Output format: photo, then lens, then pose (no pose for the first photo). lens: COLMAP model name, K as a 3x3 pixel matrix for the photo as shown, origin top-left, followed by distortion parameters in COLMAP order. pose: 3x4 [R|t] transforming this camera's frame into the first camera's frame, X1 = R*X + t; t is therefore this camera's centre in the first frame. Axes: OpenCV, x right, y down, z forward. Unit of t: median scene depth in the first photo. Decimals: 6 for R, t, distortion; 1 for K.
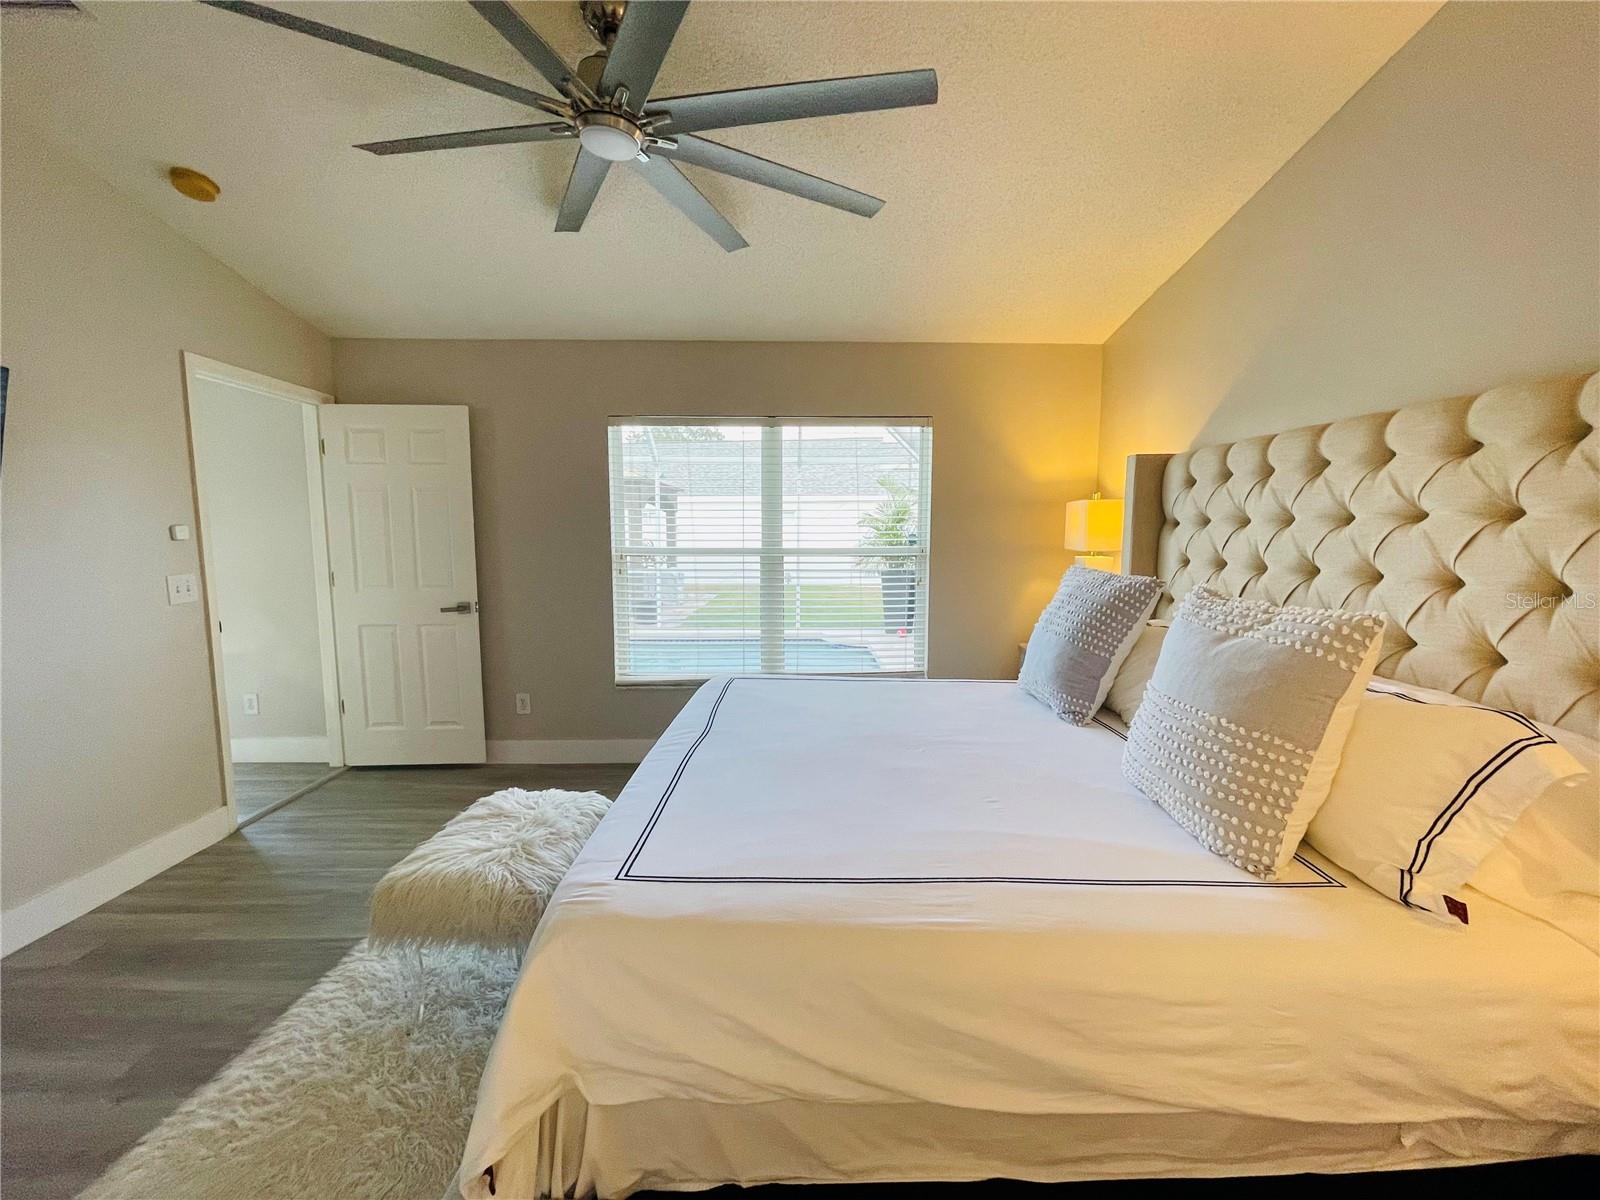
lens RADIAL K [[650.5, 0, 799.2], [0, 650.5, 603.8], [0, 0, 1]] dist [-0.007687, 0.000264]
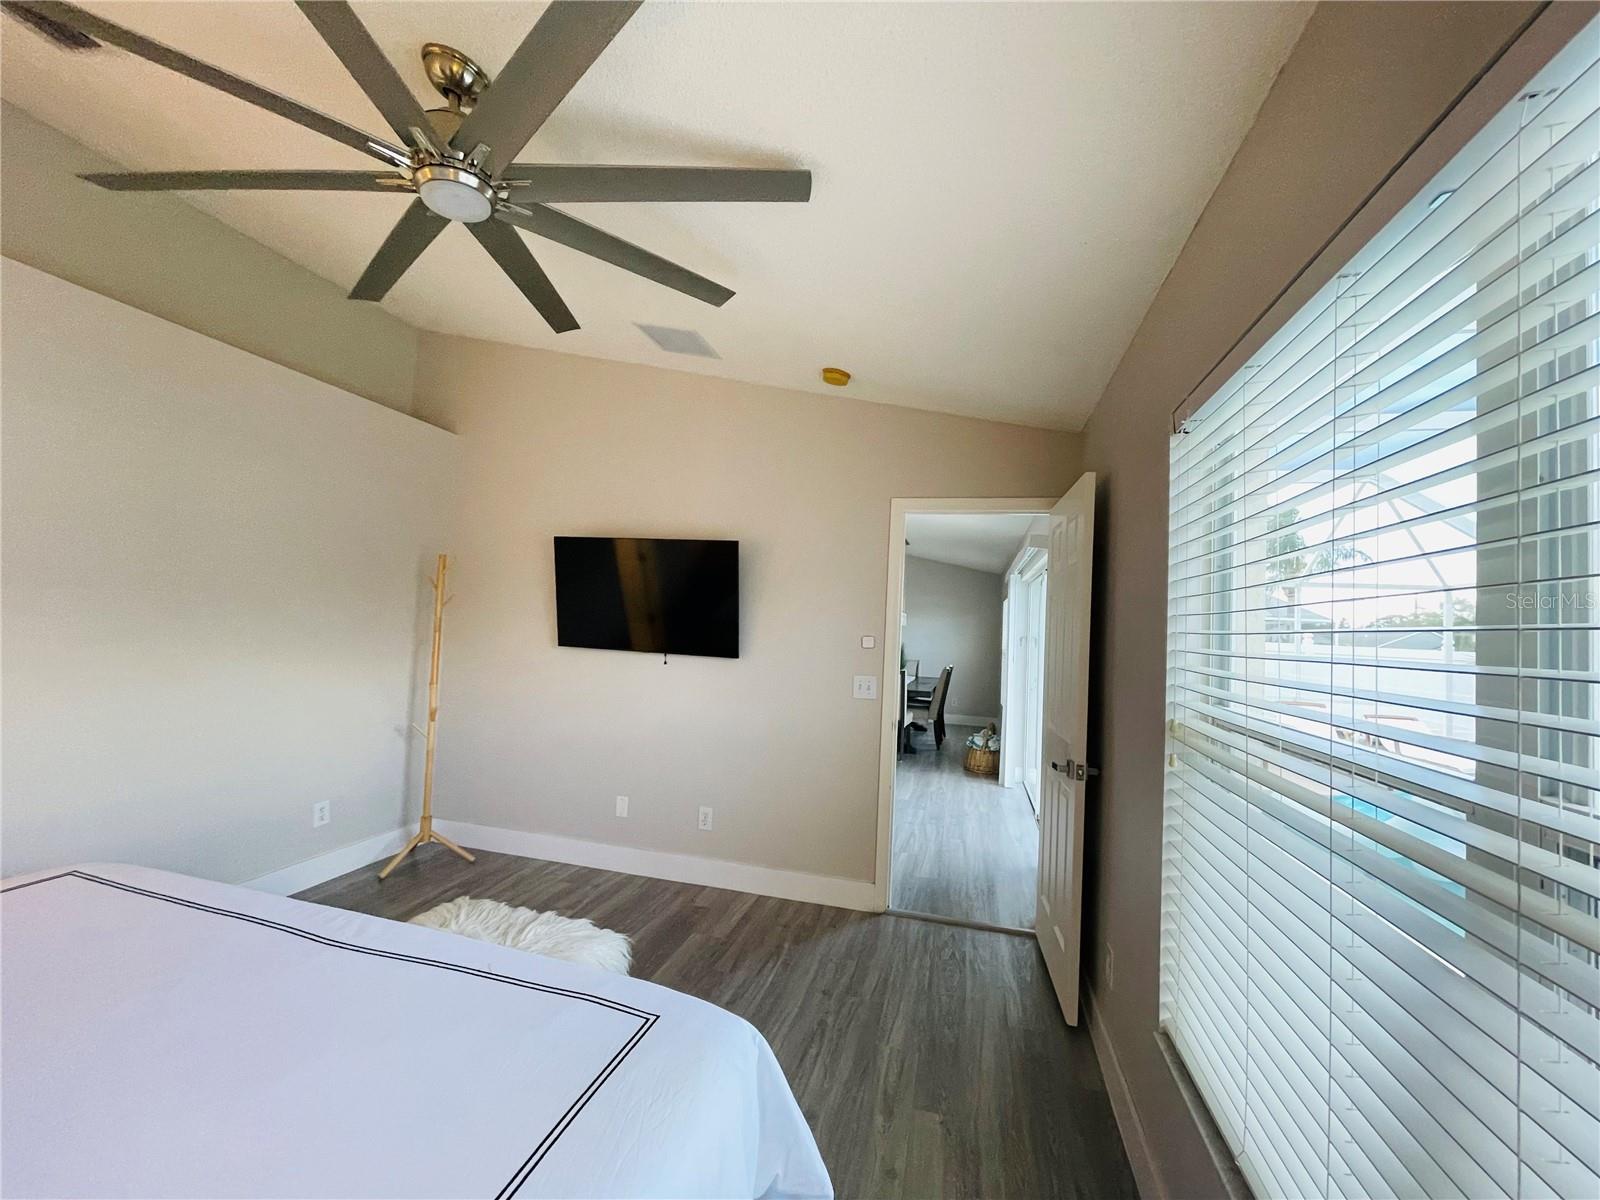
lens RADIAL K [[643.6, 0, 798.6], [0, 643.6, 596.3], [0, 0, 1]] dist [-0.014696, 0.008579]
pose [[-0.294314, -0.066659, -0.953381, 0.227594], [-0.157226, 0.987350, -0.020498, -0.128279], [0.942687, 0.143864, -0.301071, 1.048664]]
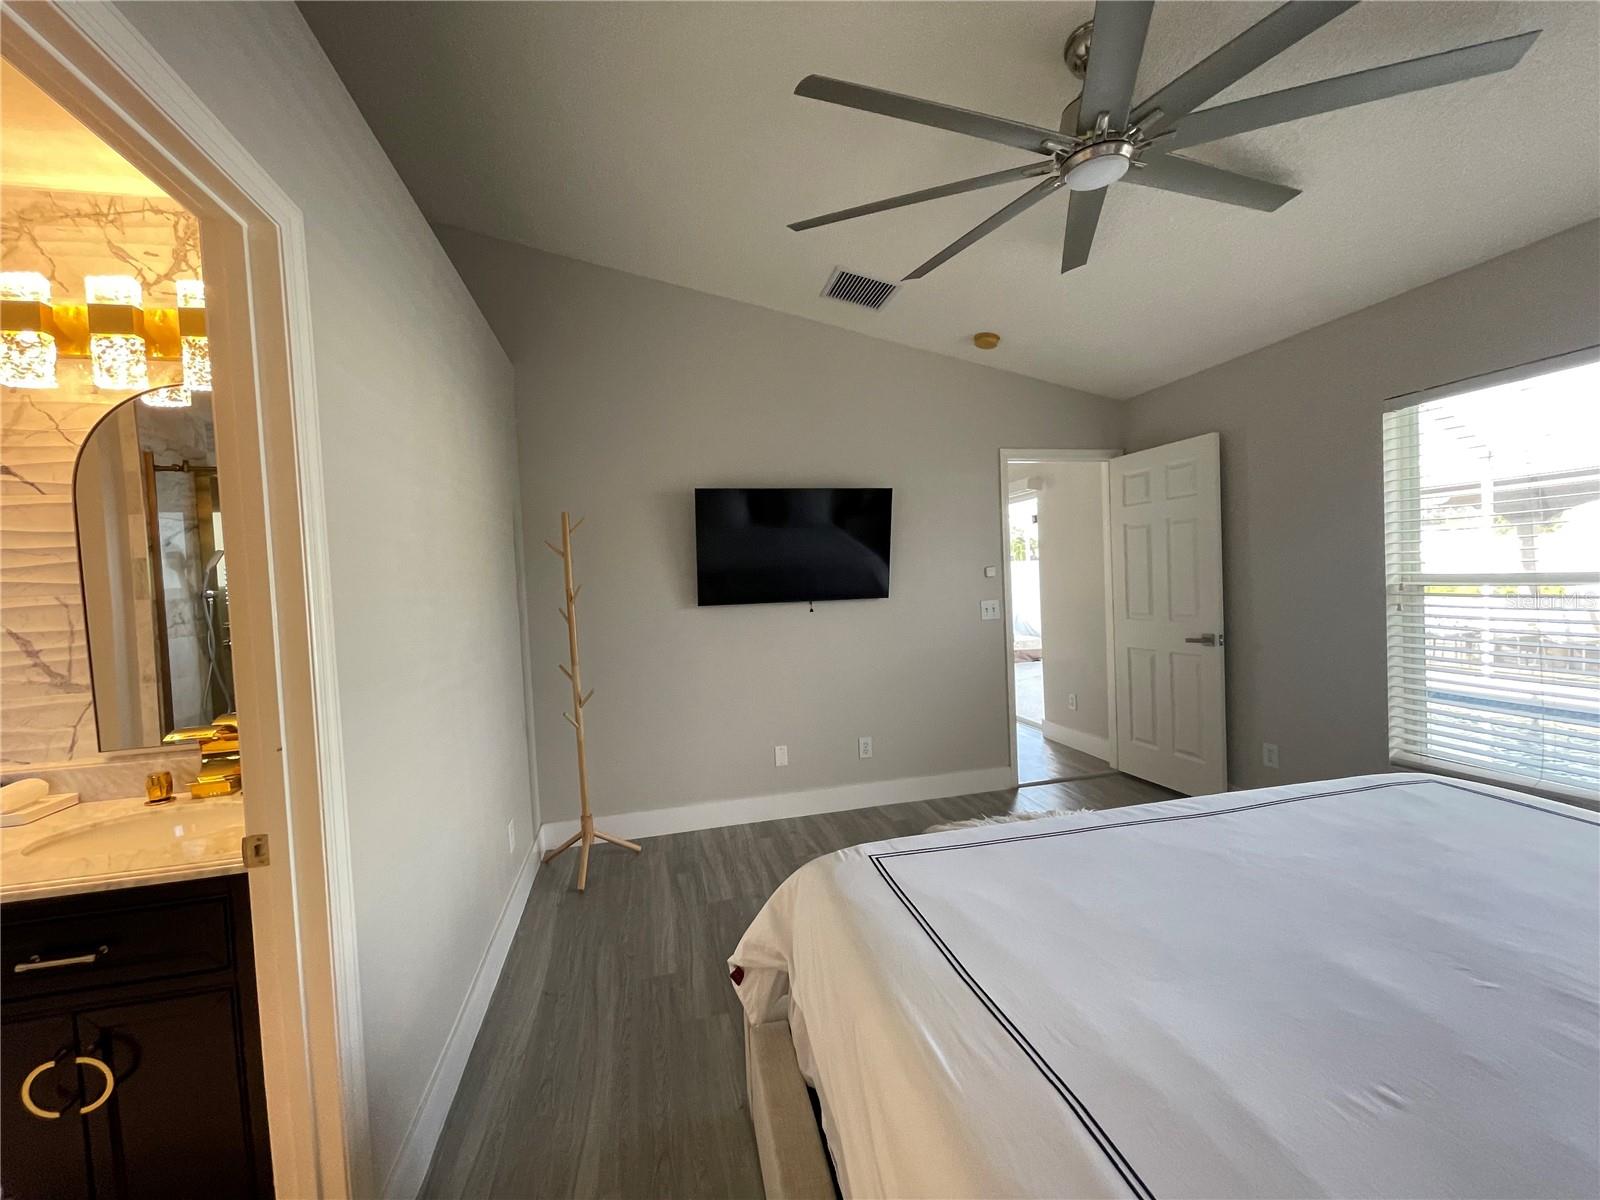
lens RADIAL K [[642.2, 0, 795.5], [0, 642.2, 598.8], [0, 0, 1]] dist [-0.003626, -0.000512]
pose [[0.192732, 0.014806, -0.981140, 0.342760], [-0.064832, 0.997893, 0.002324, -0.019213], [0.979107, 0.063161, 0.193286, 0.238009]]
